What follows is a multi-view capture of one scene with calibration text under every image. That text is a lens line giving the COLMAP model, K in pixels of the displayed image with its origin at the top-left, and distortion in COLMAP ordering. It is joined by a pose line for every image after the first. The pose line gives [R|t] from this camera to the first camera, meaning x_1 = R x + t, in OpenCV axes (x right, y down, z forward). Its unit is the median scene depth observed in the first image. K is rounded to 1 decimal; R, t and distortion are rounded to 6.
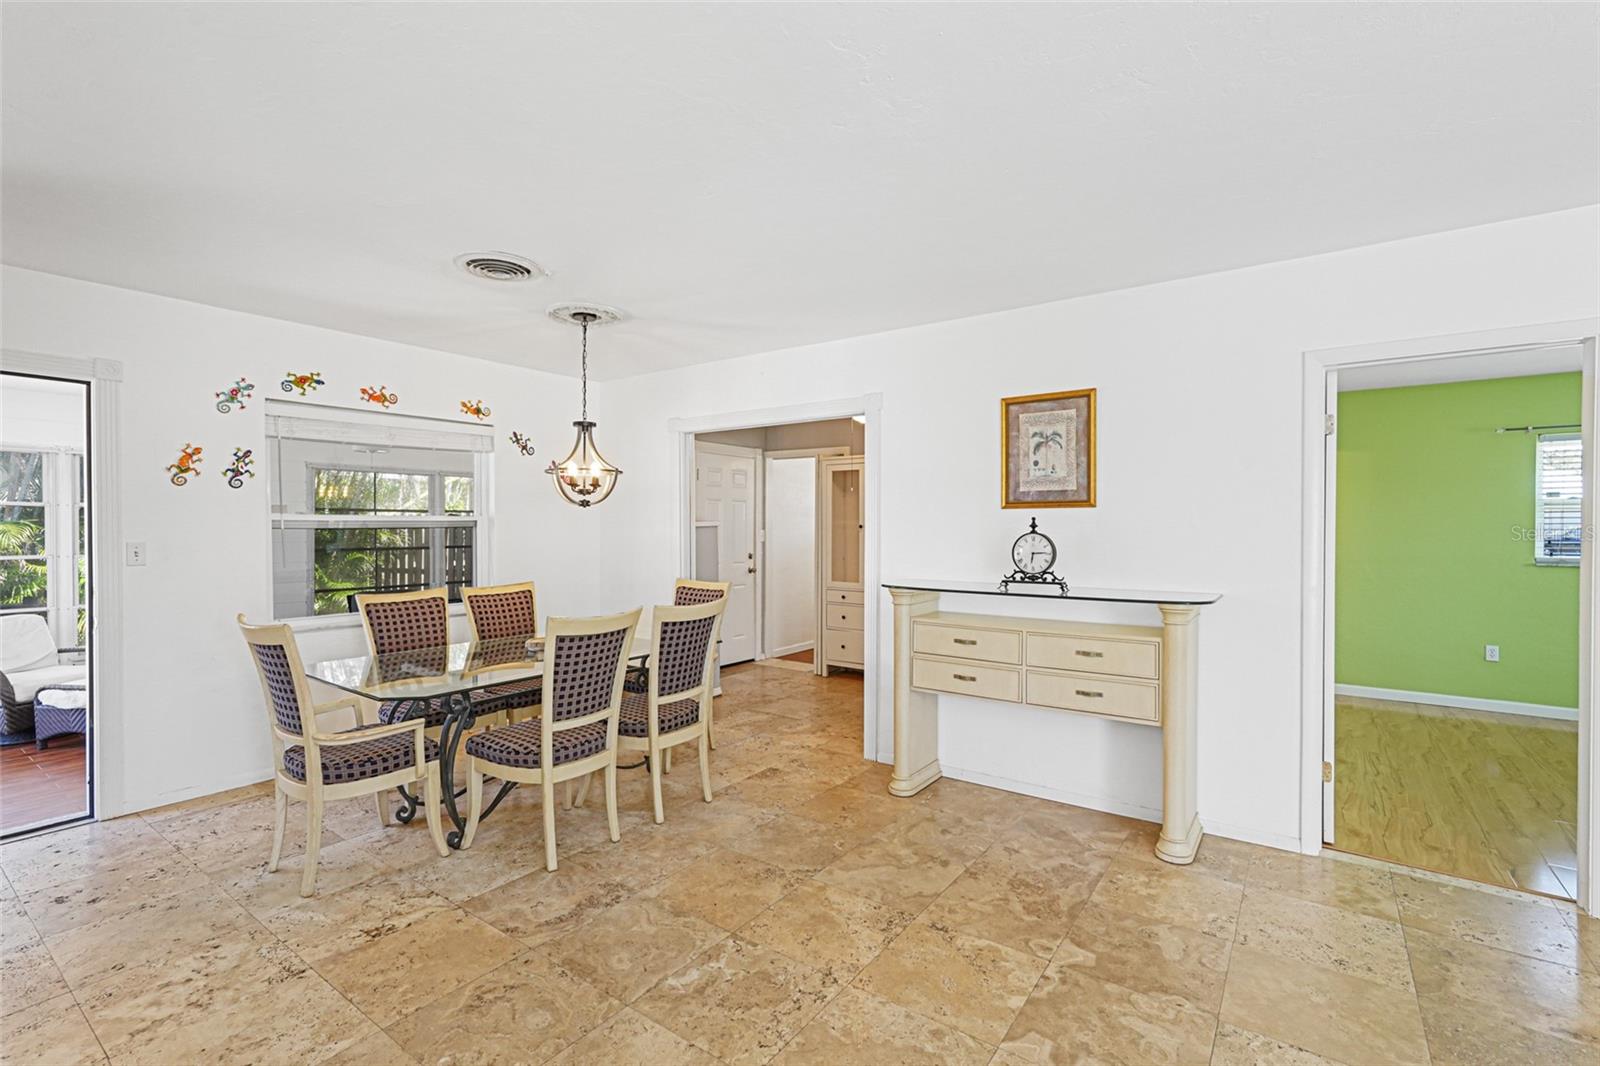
lens RADIAL K [[717.6, 0, 801.7], [0, 717.6, 533.9], [0, 0, 1]] dist [-0.019027, 0.008782]
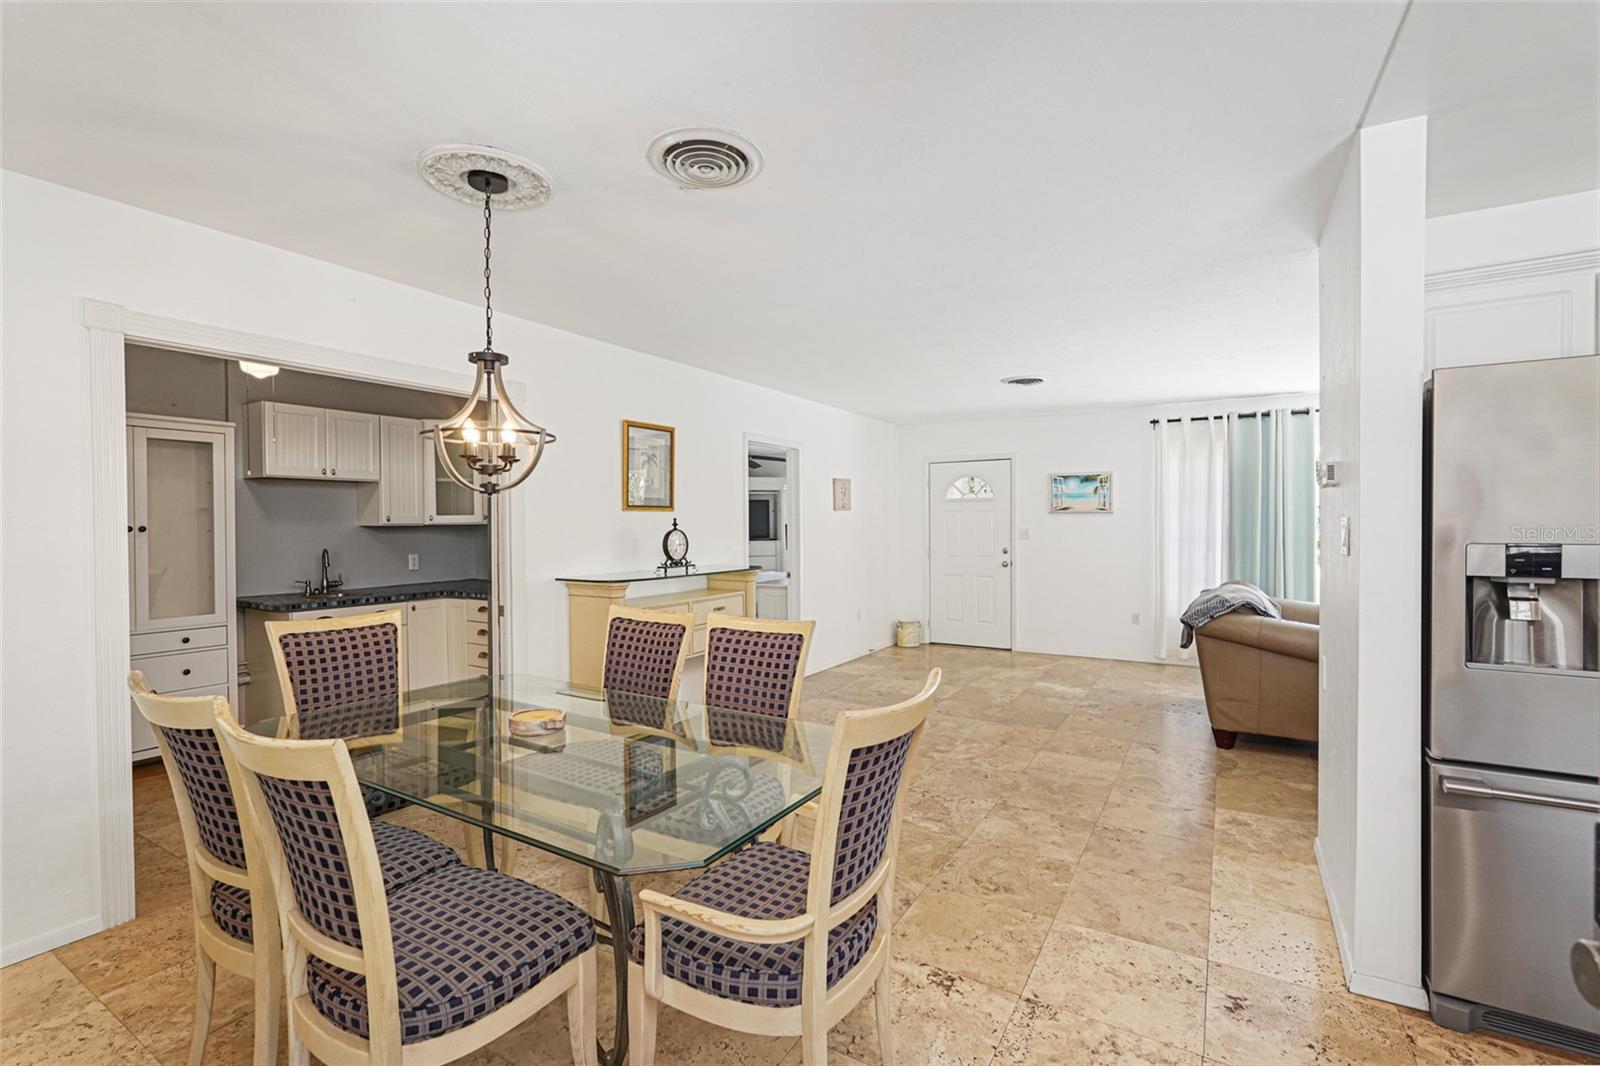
lens RADIAL K [[699.7, 0, 801.2], [0, 699.7, 531.2], [0, 0, 1]] dist [-0.020195, 0.008861]
pose [[-0.072087, -0.010341, 0.997345, -1.004490], [0.016746, 0.999793, 0.011577, -0.009820], [-0.997258, 0.017536, -0.071899, 0.857994]]
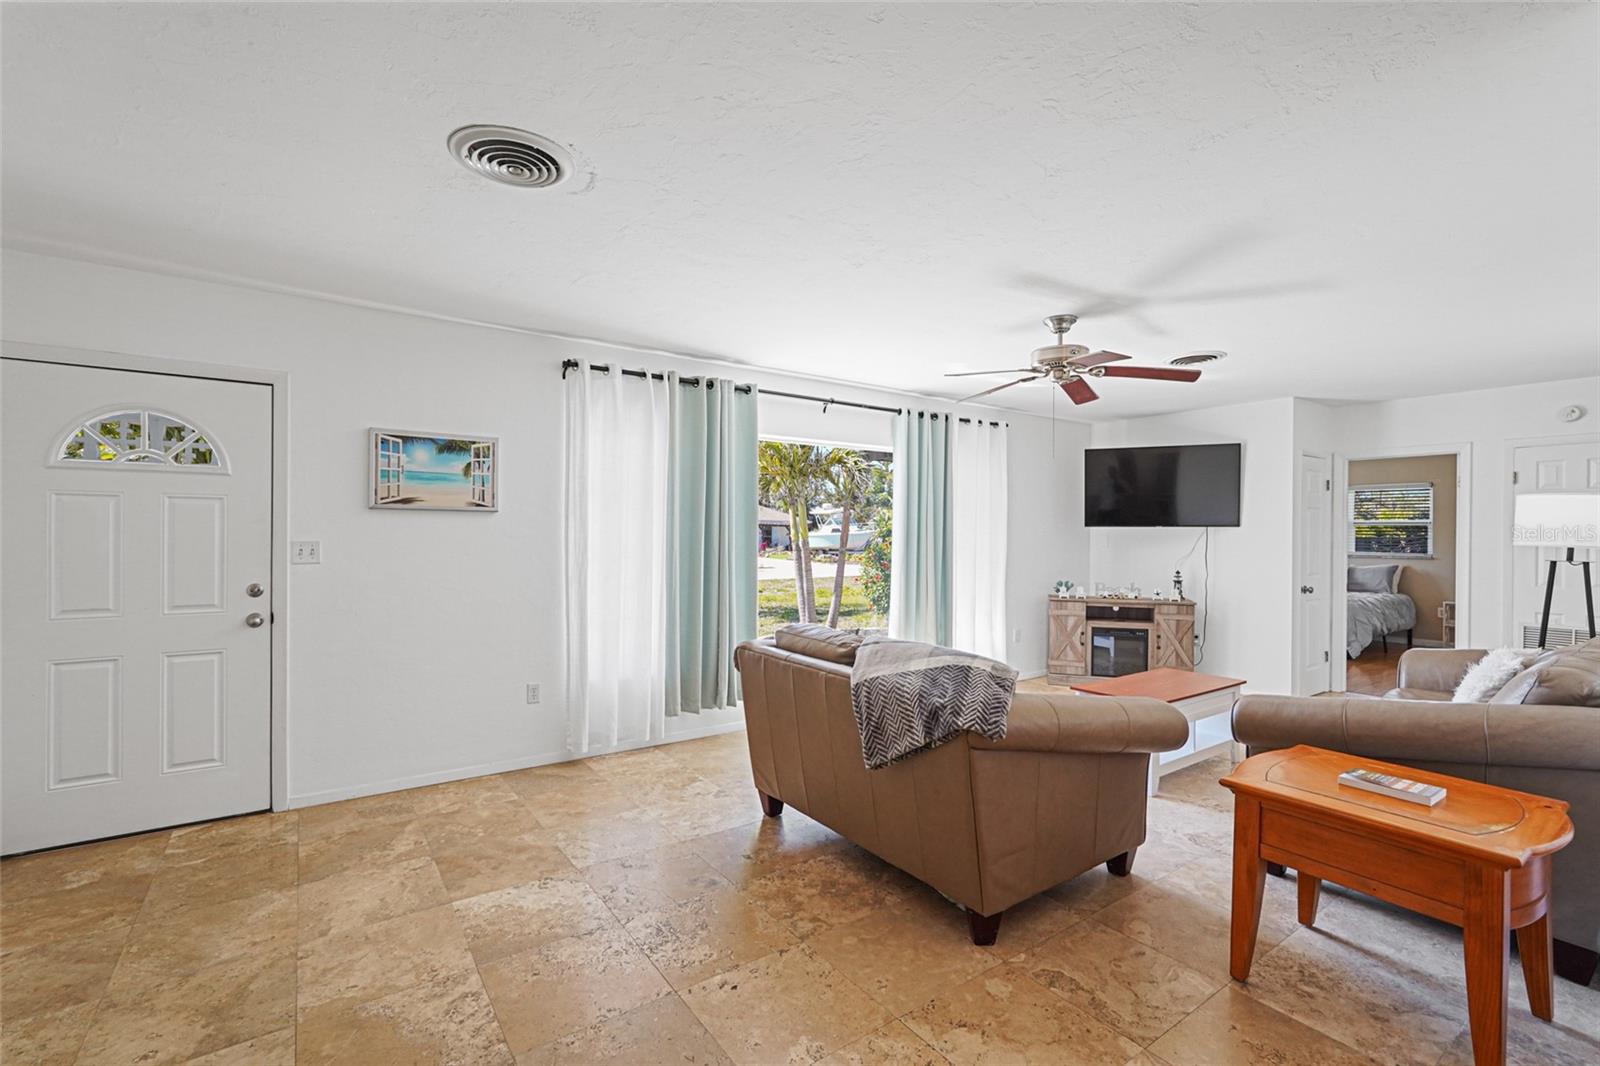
lens RADIAL K [[714.5, 0, 798.1], [0, 714.5, 533.9], [0, 0, 1]] dist [-0.016568, 0.009013]
pose [[-0.943533, -0.008406, 0.331172, 0.100413], [-0.004333, 0.999906, 0.013033, -0.006825], [-0.331251, 0.010862, -0.943480, 0.742078]]
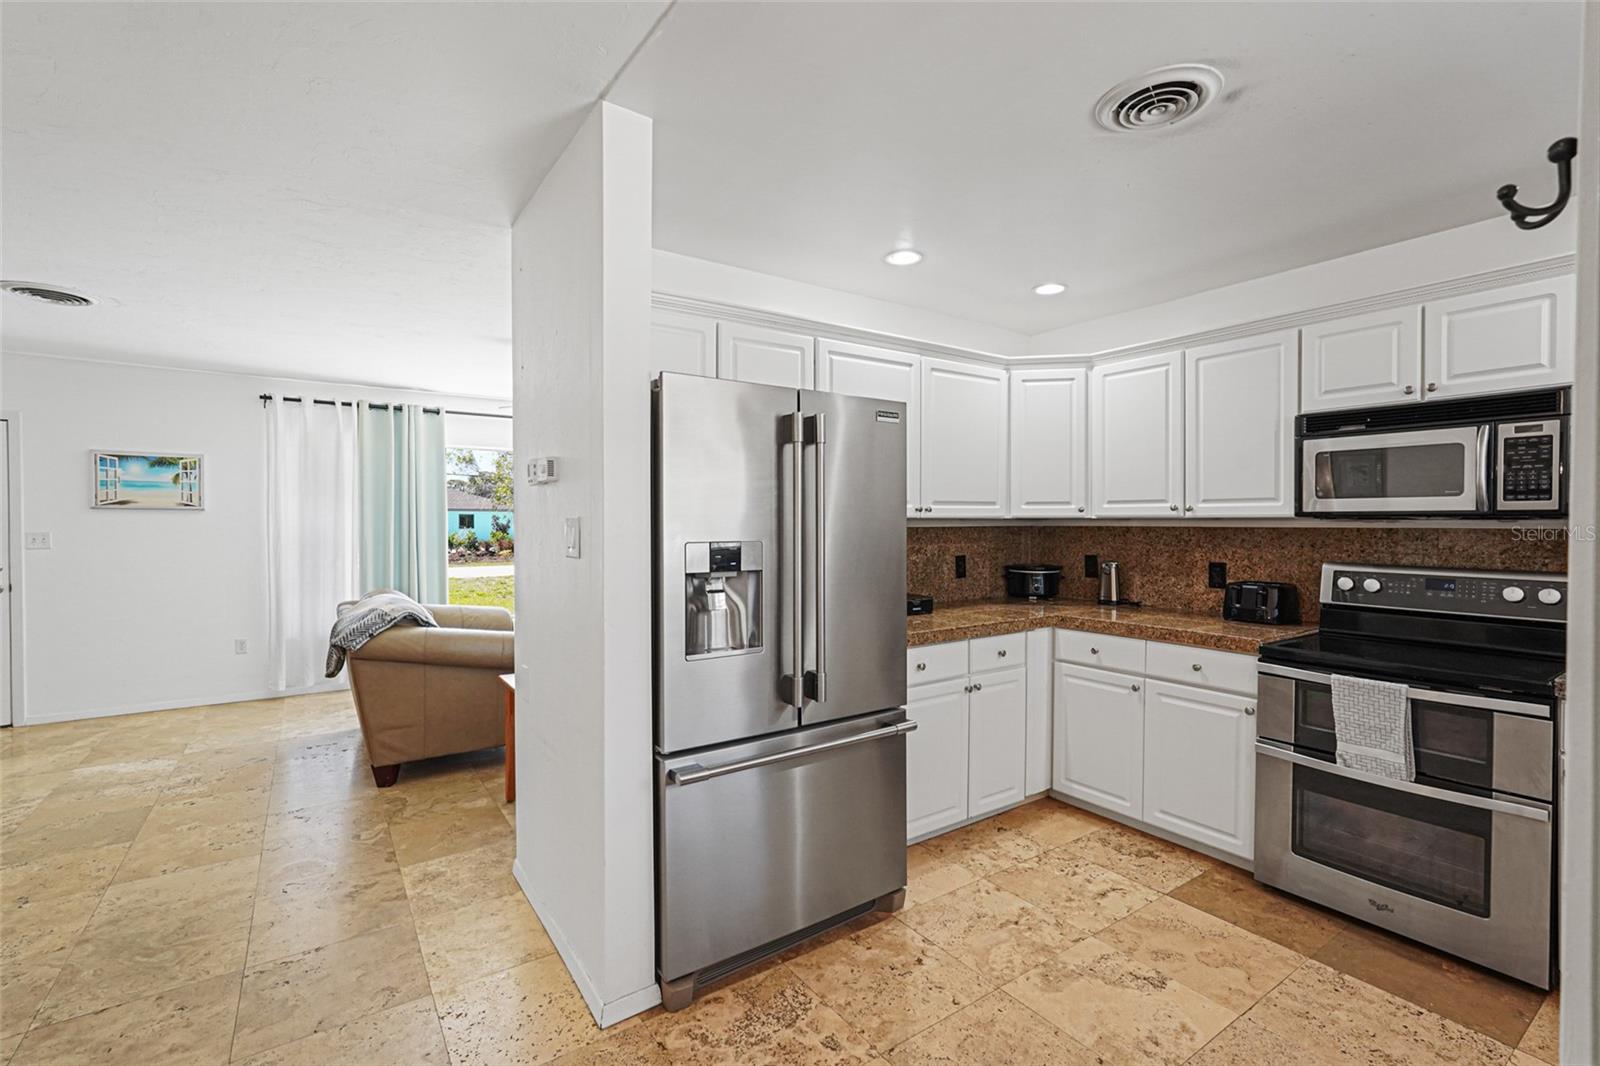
lens RADIAL K [[715.2, 0, 795.4], [0, 715.2, 533.5], [0, 0, 1]] dist [-0.018968, 0.008710]
pose [[-0.939651, -0.004512, 0.342105, -0.789658], [0.004427, 0.999669, 0.025344, -0.007227], [-0.342106, 0.025329, -0.939320, 0.820443]]
